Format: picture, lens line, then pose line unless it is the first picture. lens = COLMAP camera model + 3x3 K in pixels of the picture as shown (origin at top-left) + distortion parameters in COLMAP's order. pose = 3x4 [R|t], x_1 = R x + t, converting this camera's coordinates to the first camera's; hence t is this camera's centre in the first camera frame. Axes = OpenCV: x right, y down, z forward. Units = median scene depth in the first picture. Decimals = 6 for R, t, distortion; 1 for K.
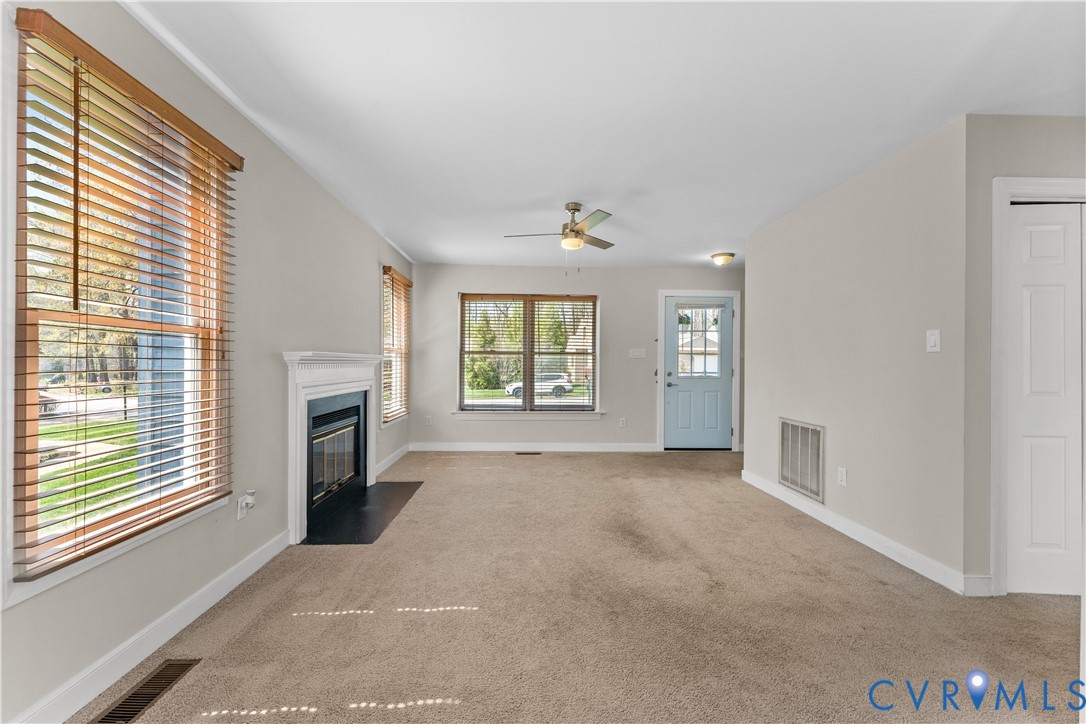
lens RADIAL K [[437.8, 0, 541.7], [0, 437.8, 364.0], [0, 0, 1]] dist [-0.000107, -0.000294]
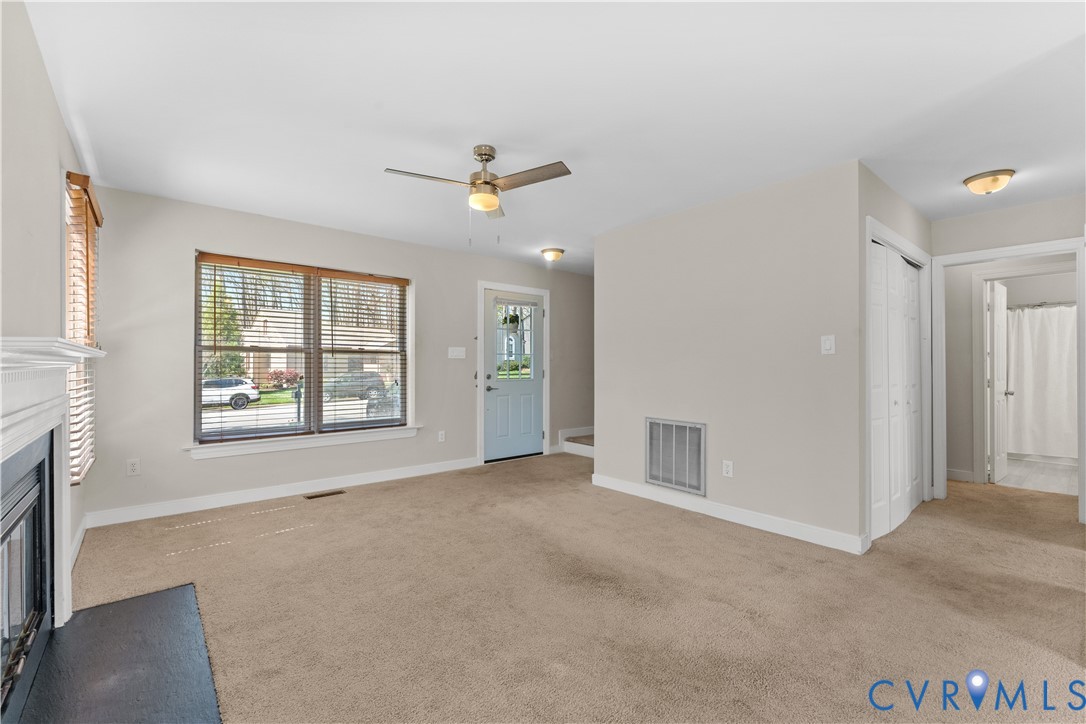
lens RADIAL K [[459.1, 0, 533.0], [0, 459.1, 364.7], [0, 0, 1]] dist [-0.003539, -0.000790]
pose [[0.793337, -0.004138, 0.608768, -0.316068], [0.004486, 0.999989, 0.000950, -0.002634], [-0.608766, 0.001977, 0.793348, 0.324988]]
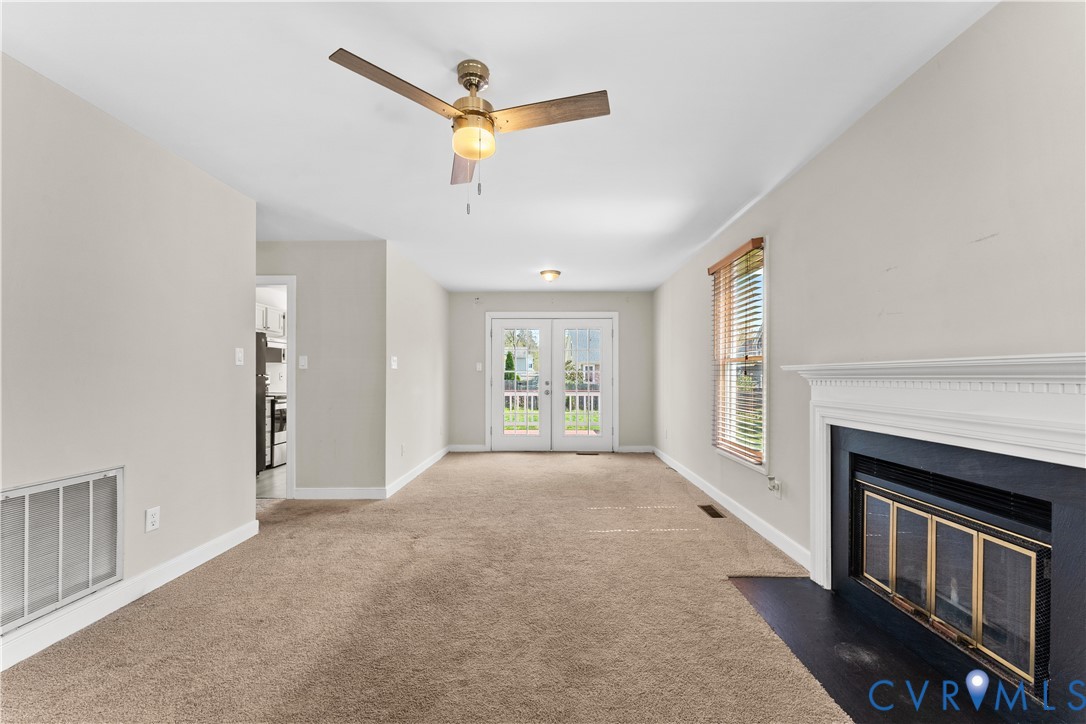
lens RADIAL K [[437.8, 0, 550.2], [0, 437.8, 372.7], [0, 0, 1]] dist [-0.000107, -0.000294]
pose [[-0.998729, -0.002752, 0.050324, -0.051868], [-0.002949, 0.999988, -0.003836, -0.003393], [-0.050312, -0.003980, -0.998726, 1.441700]]
